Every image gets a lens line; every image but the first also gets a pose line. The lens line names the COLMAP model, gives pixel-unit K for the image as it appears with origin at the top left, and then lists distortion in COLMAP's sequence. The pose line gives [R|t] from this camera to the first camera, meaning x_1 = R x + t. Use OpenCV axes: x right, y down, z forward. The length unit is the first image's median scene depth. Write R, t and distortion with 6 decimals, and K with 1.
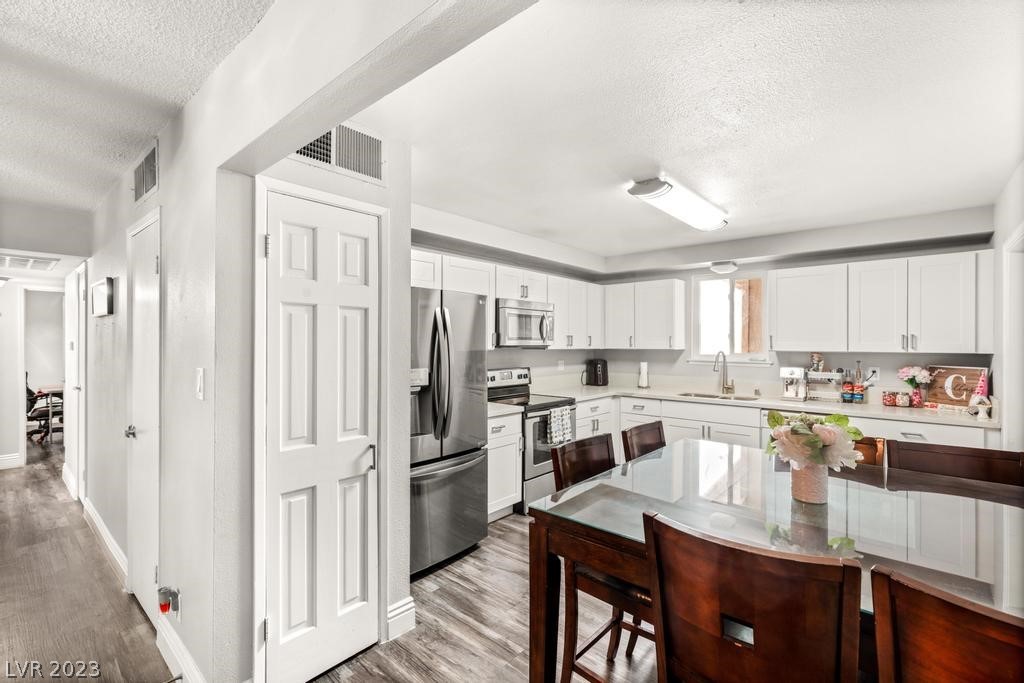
lens RADIAL K [[455.8, 0, 510.0], [0, 455.8, 342.3], [0, 0, 1]] dist [0.002379, 0.000912]
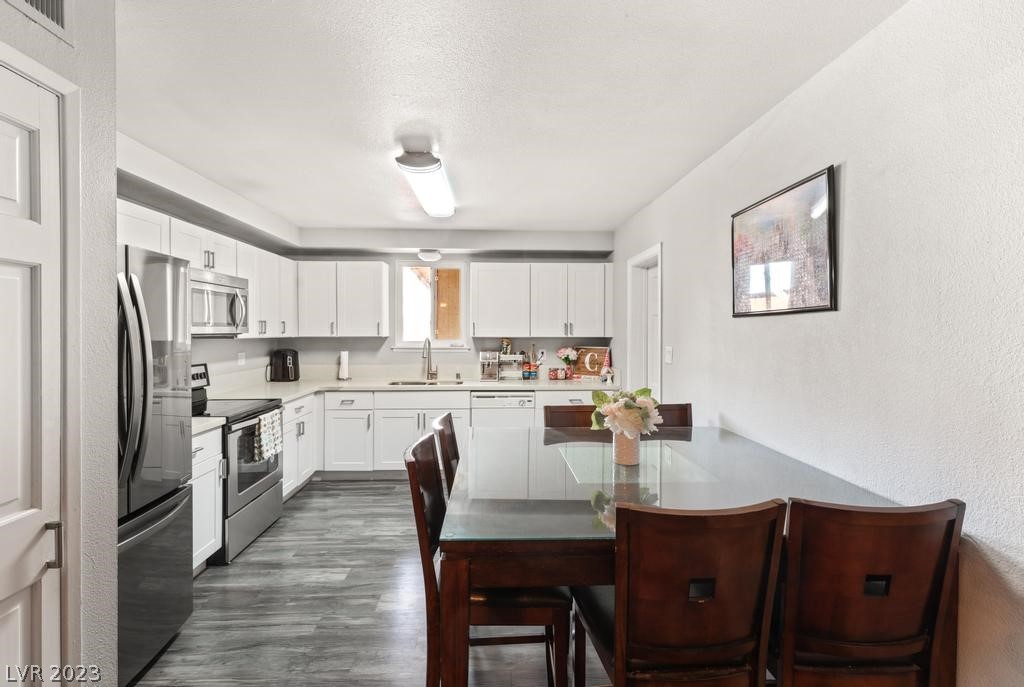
lens RADIAL K [[479.2, 0, 512.3], [0, 479.2, 332.7], [0, 0, 1]] dist [0.001867, 0.000581]
pose [[0.722341, -0.005776, 0.691513, -0.152423], [0.000262, 0.999967, 0.008078, -0.000712], [-0.691537, -0.005654, 0.722319, 0.113980]]
